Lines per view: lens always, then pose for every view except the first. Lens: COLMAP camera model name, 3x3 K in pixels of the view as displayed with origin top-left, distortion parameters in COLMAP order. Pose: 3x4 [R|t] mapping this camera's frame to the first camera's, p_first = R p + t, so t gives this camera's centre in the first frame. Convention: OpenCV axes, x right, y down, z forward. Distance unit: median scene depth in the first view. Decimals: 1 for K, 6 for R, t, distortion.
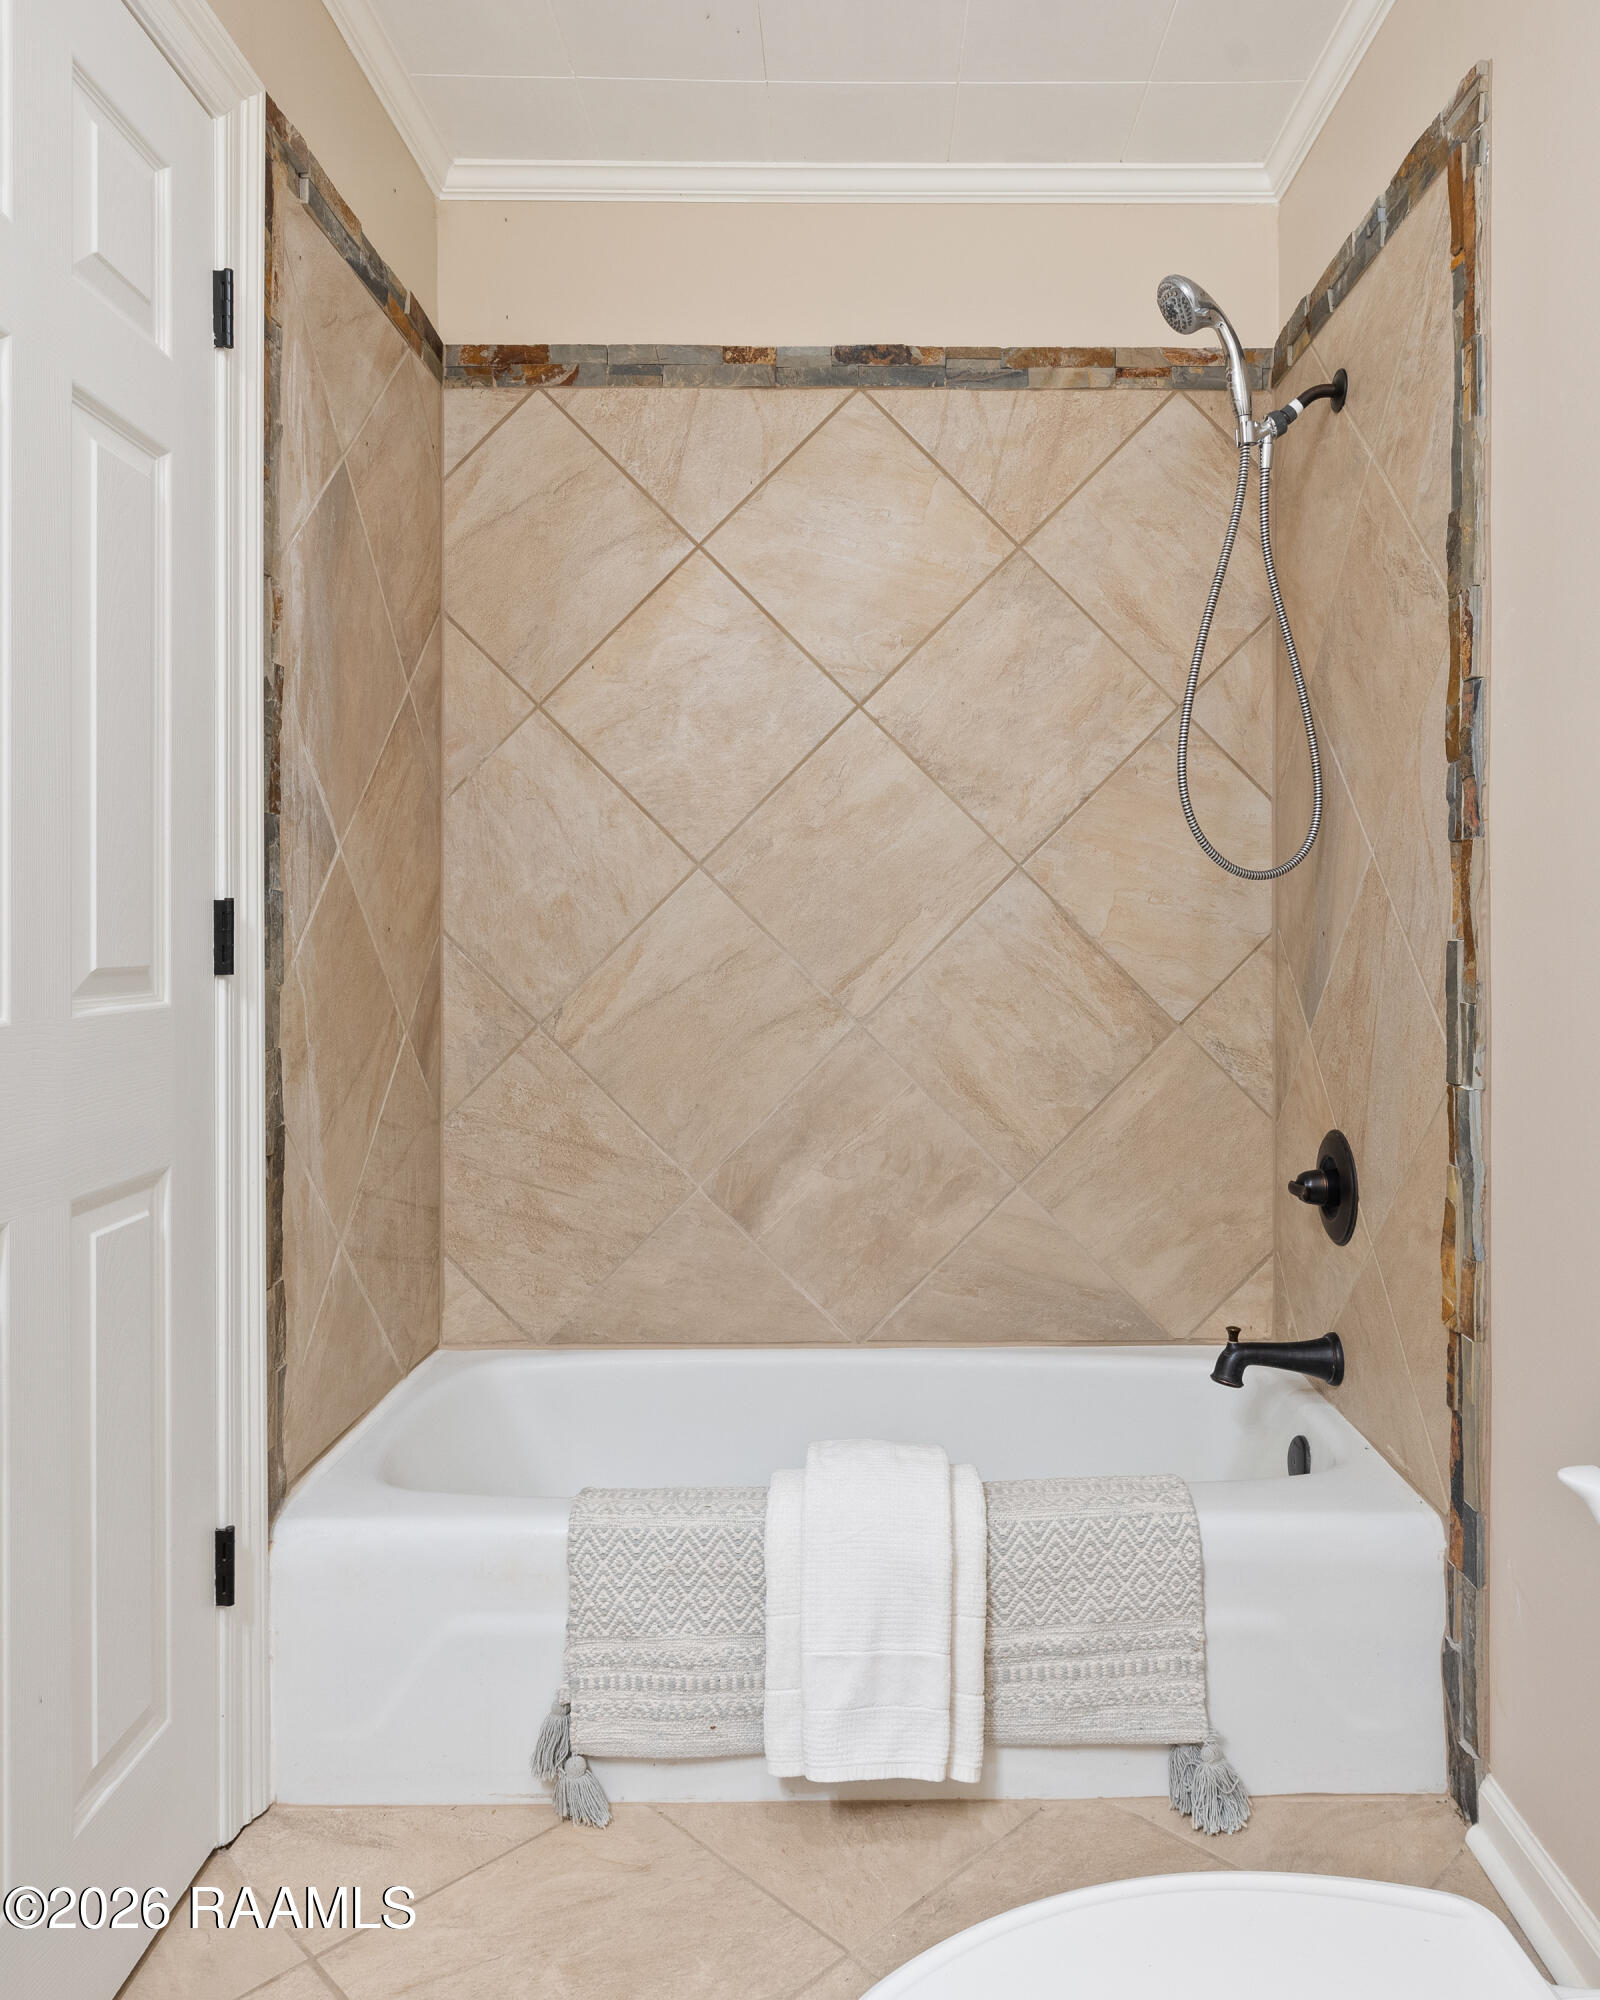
lens RADIAL K [[1354.8, 0, 832.7], [0, 1354.8, 926.1], [0, 0, 1]] dist [-0.000367, 0.001353]
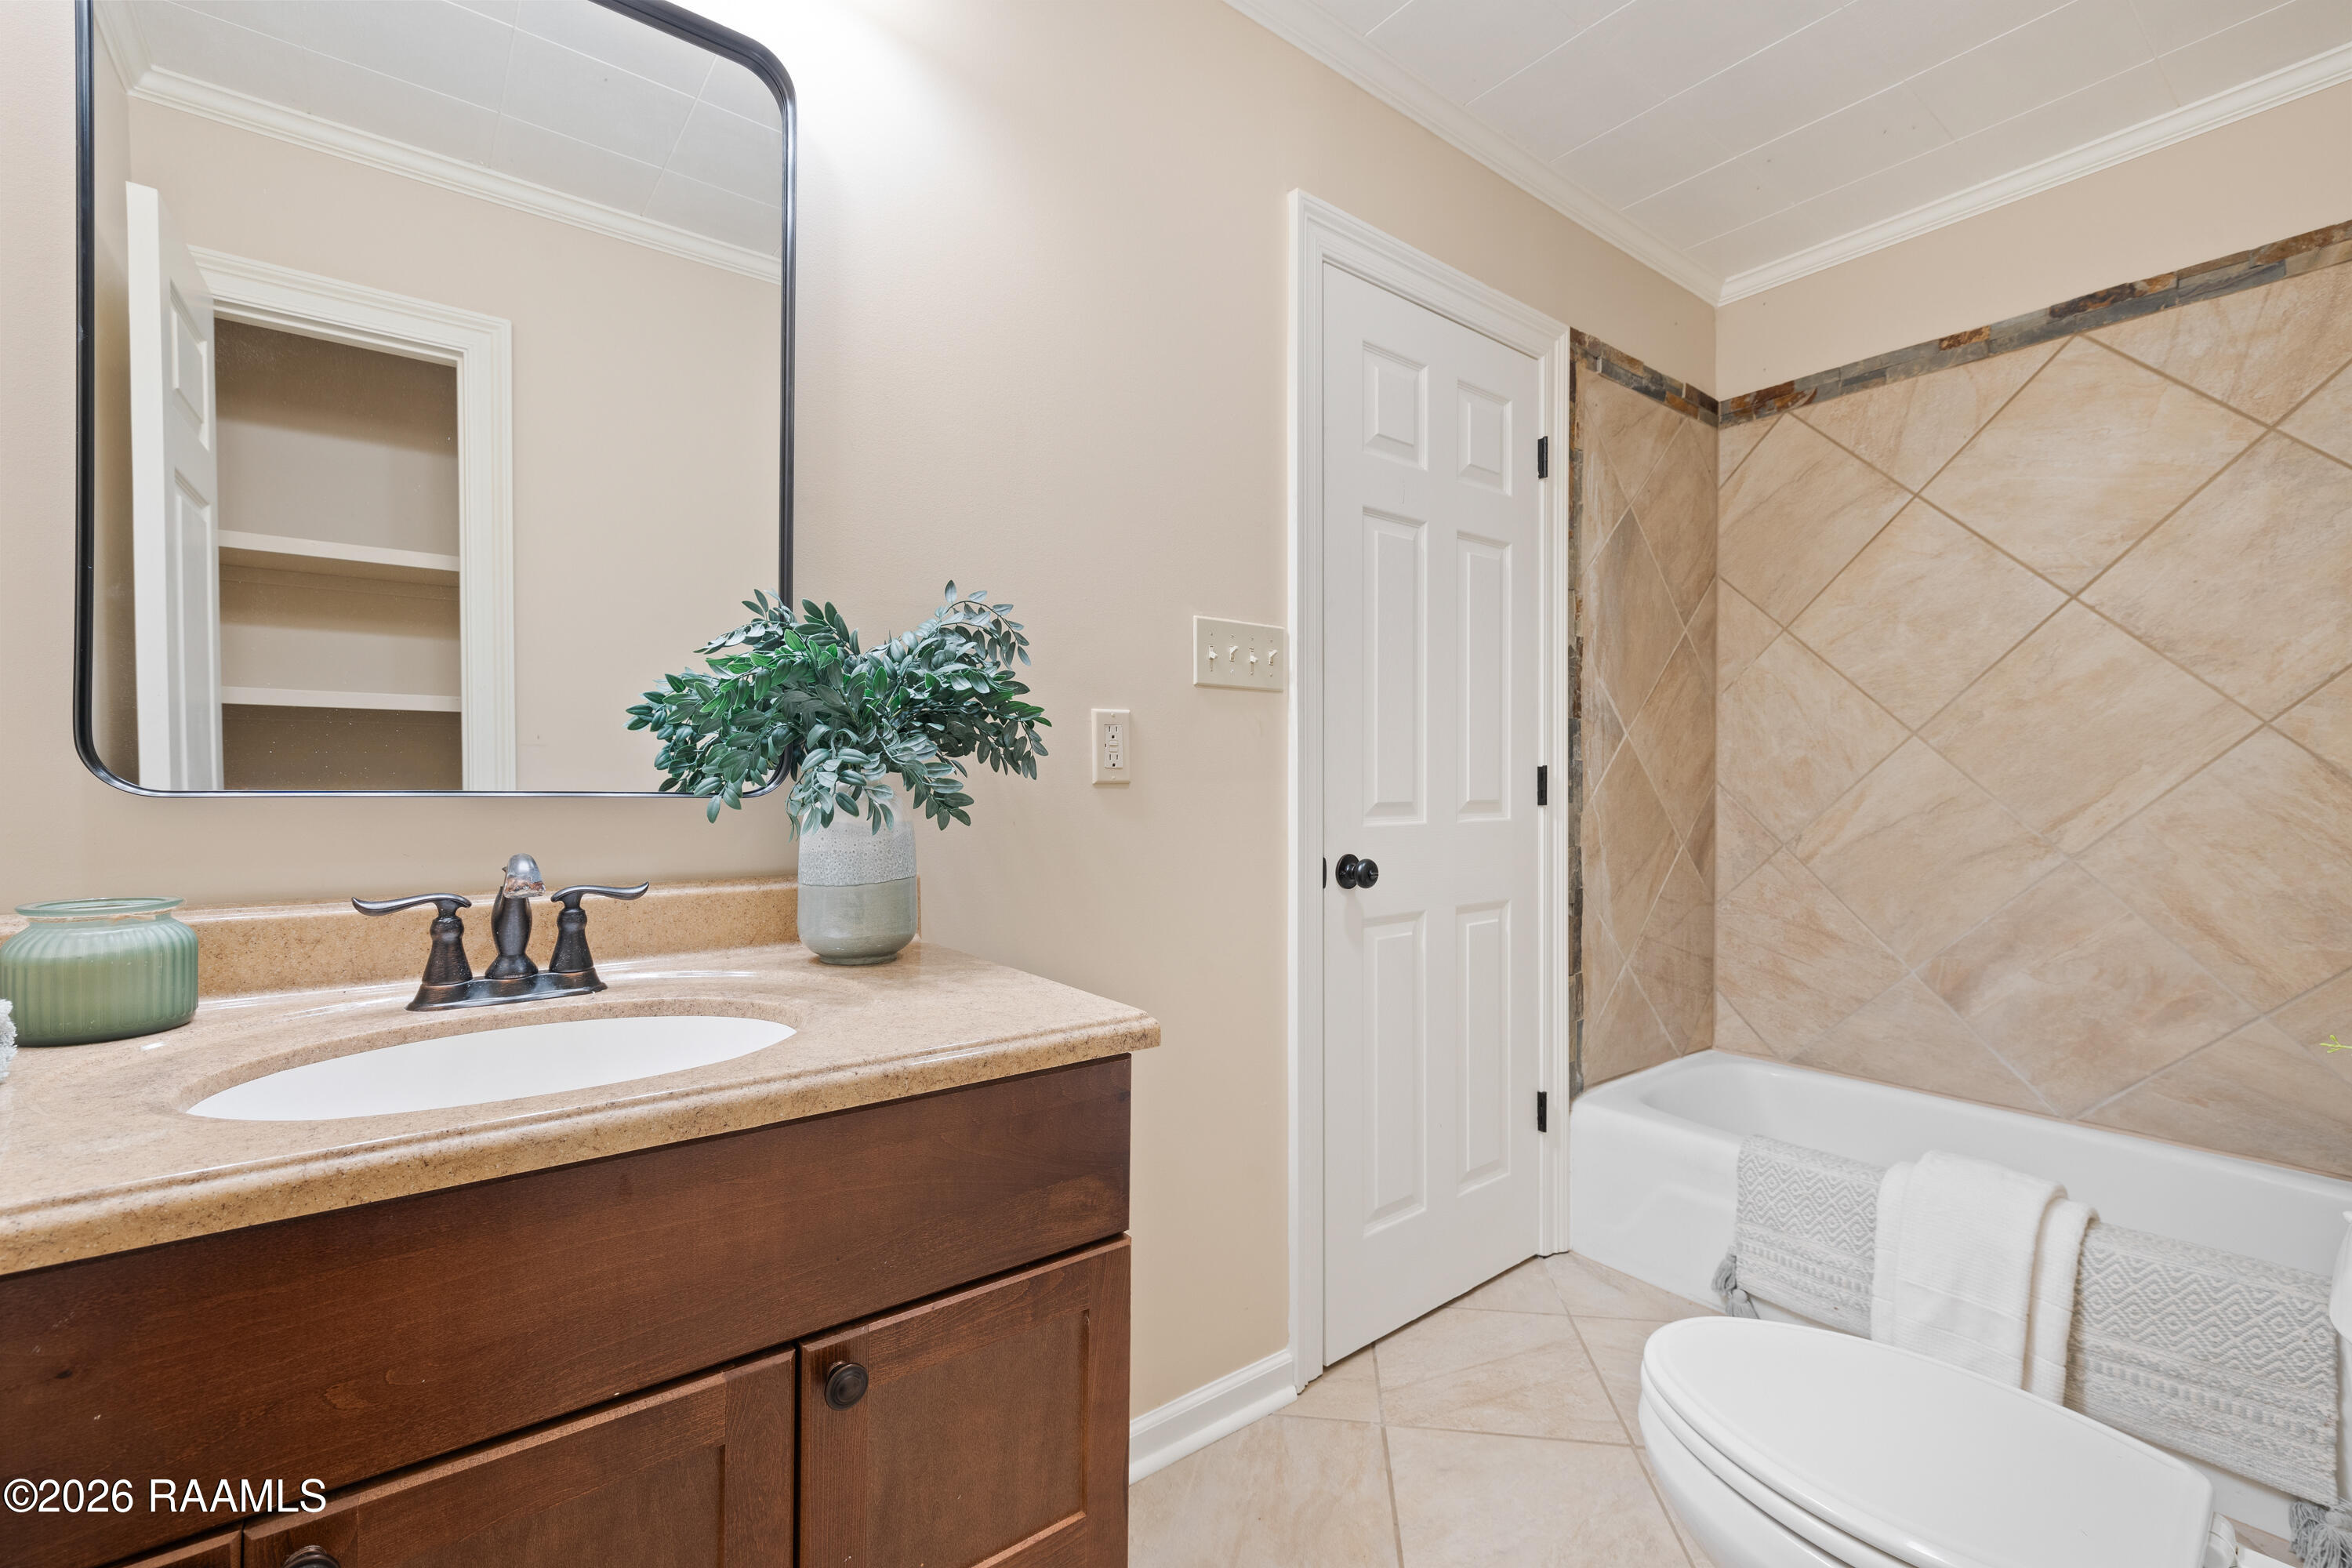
lens RADIAL K [[1002.0, 0, 1177.7], [0, 1002.0, 786.9], [0, 0, 1]] dist [0.001492, -0.000695]
pose [[0.603632, 0.007028, -0.797232, 0.254739], [0.003115, 0.999933, 0.011173, -0.005278], [0.797257, -0.009228, 0.603570, -0.185391]]
